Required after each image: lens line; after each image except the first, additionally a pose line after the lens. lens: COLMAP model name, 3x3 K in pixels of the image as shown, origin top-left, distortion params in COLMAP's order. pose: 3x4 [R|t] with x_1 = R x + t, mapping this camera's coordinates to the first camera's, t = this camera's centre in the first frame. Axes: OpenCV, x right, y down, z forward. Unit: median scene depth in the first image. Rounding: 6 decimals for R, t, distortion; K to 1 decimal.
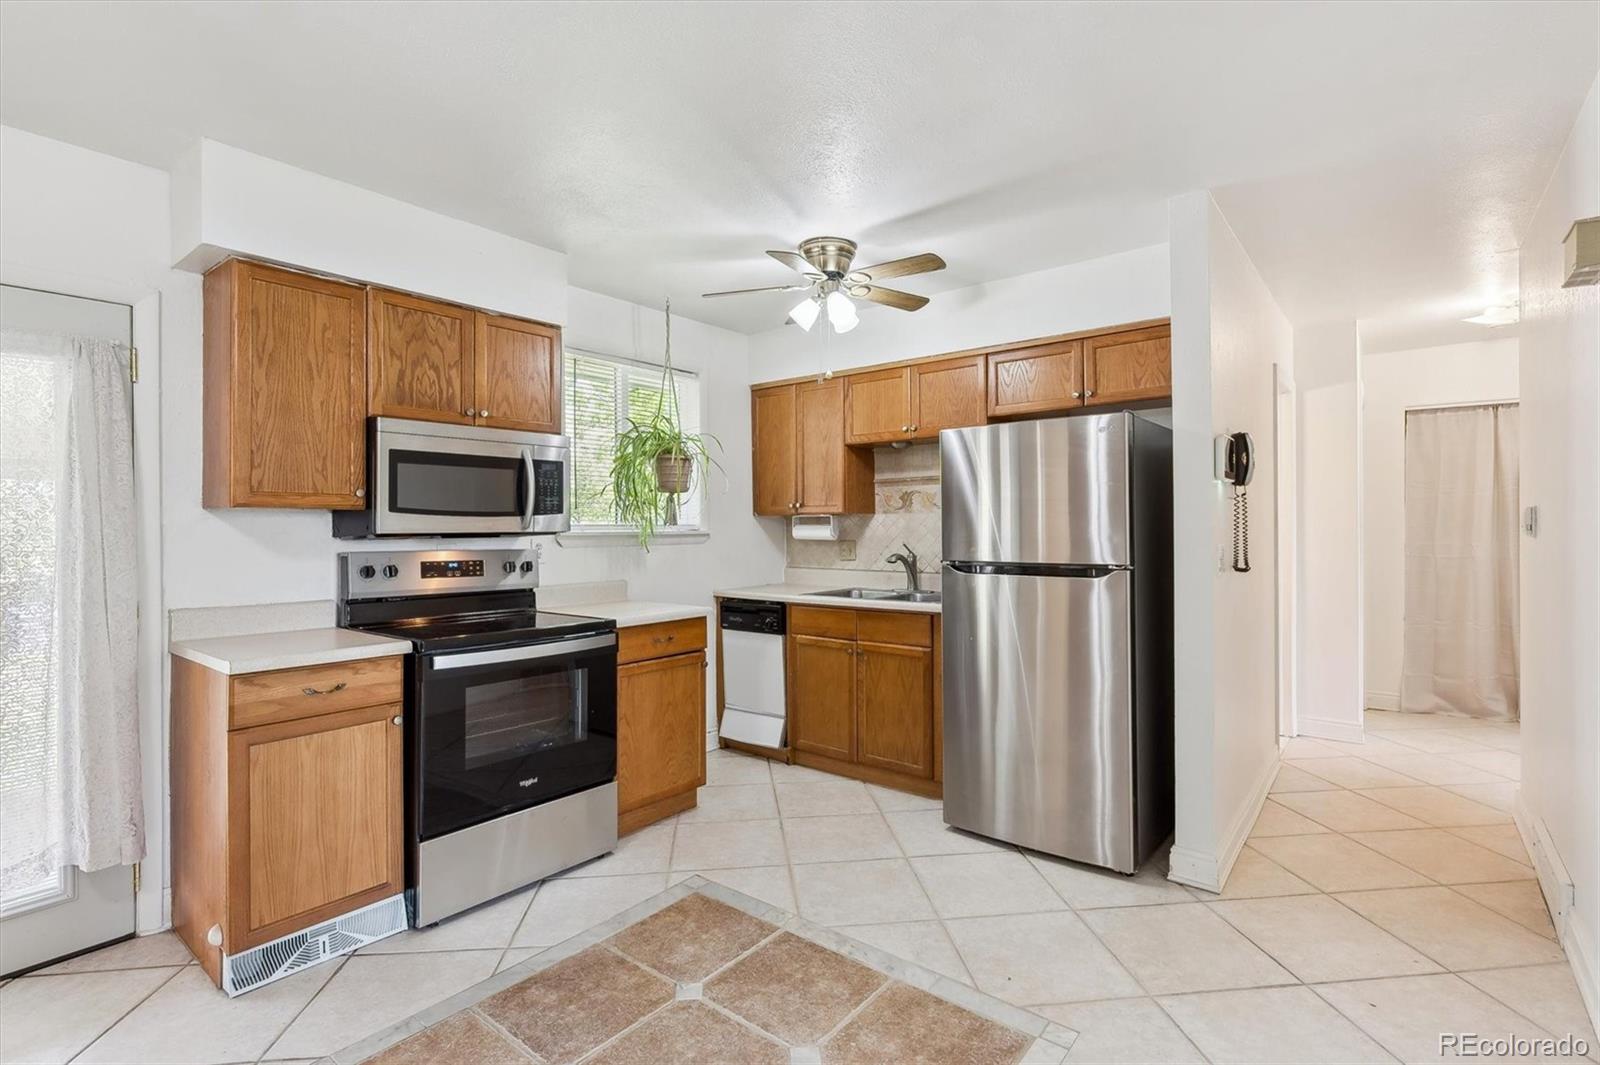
lens RADIAL K [[734.9, 0, 810.3], [0, 734.9, 524.2], [0, 0, 1]] dist [-0.000852, -0.000030]
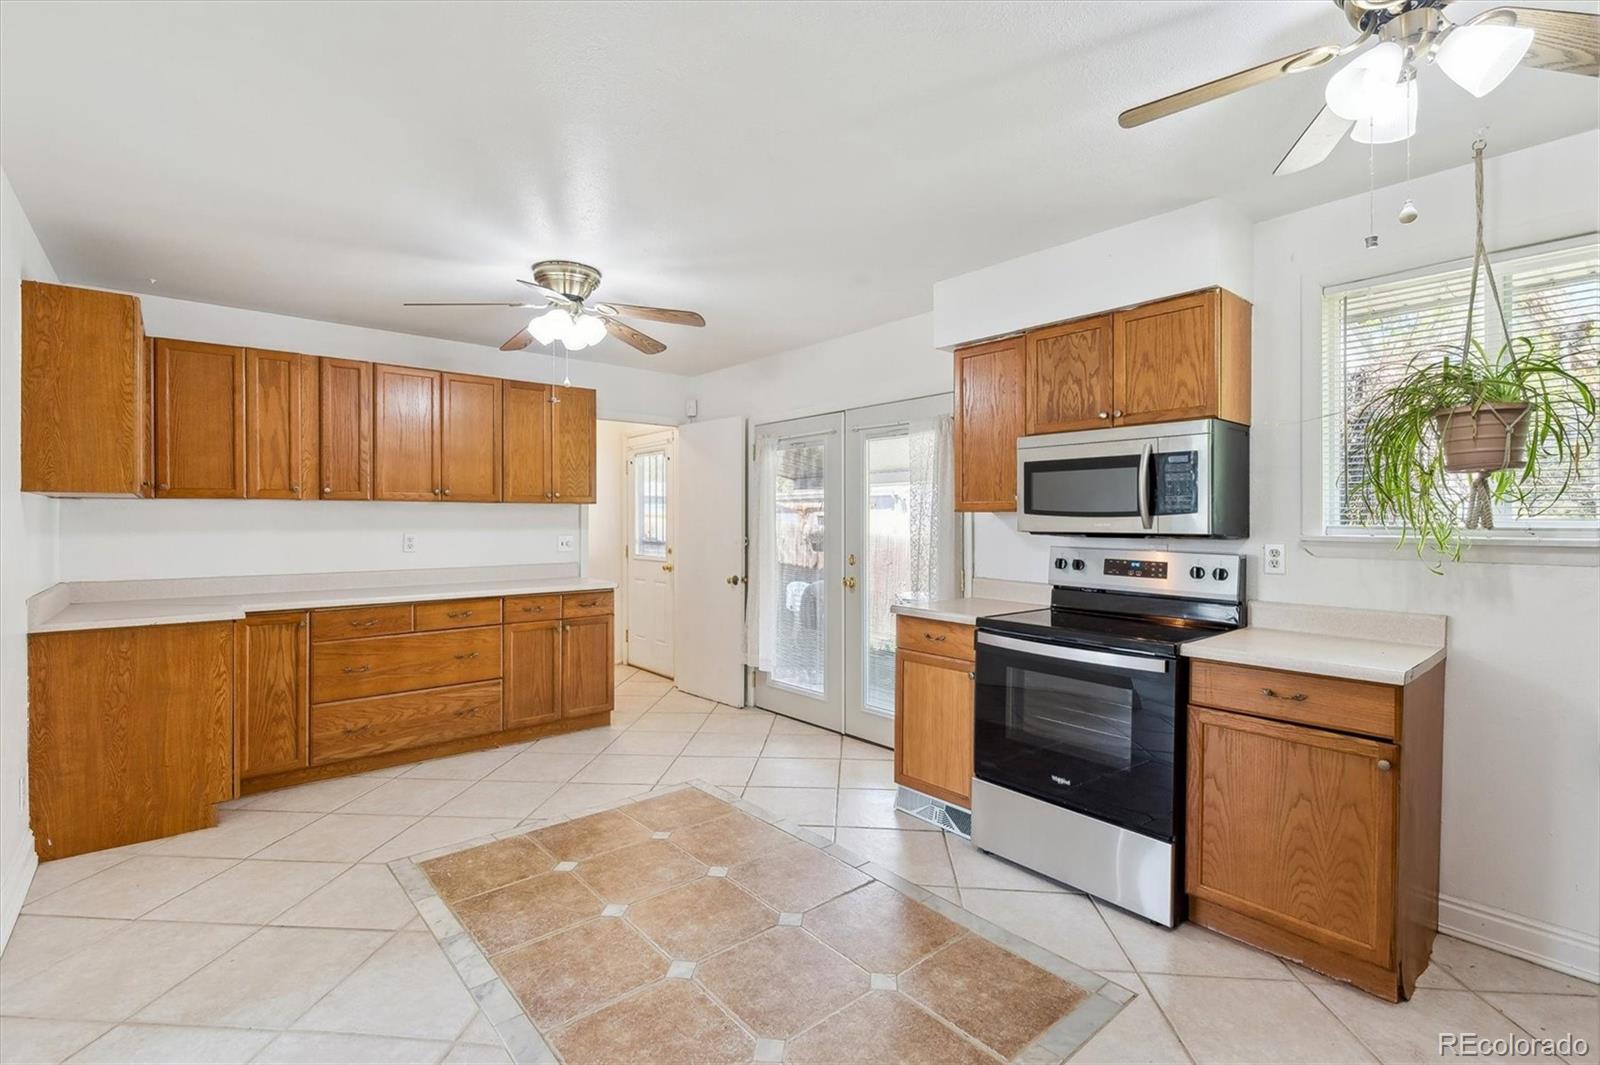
lens RADIAL K [[734.9, 0, 809.0], [0, 734.9, 519.7], [0, 0, 1]] dist [-0.000852, -0.000030]
pose [[-0.179750, 0.001380, -0.983711, 0.554544], [-0.002677, 0.999995, 0.001892, -0.006469], [0.983709, 0.002973, -0.179746, 0.695335]]
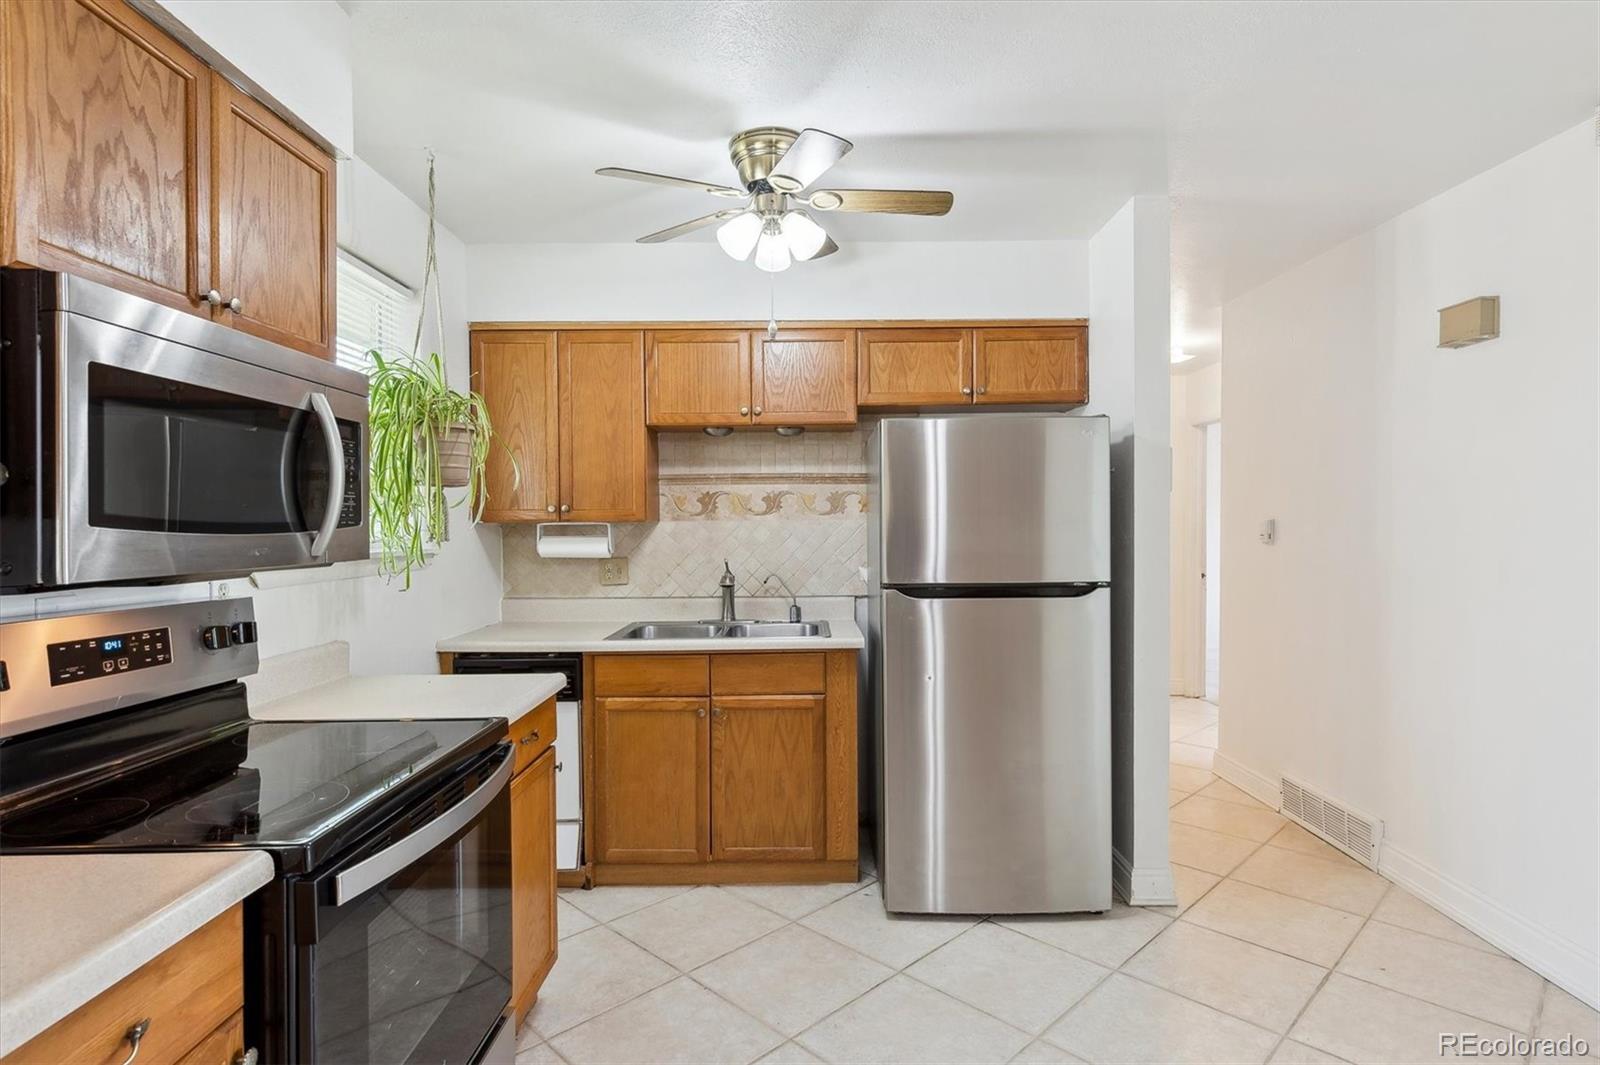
lens RADIAL K [[833.0, 0, 801.7], [0, 833.0, 536.2], [0, 0, 1]] dist [0.000124, -0.000009]
pose [[0.787914, -0.009112, 0.615718, -0.439842], [0.001303, 0.999913, 0.013131, -0.013380], [-0.615784, -0.009544, 0.787858, 0.344504]]
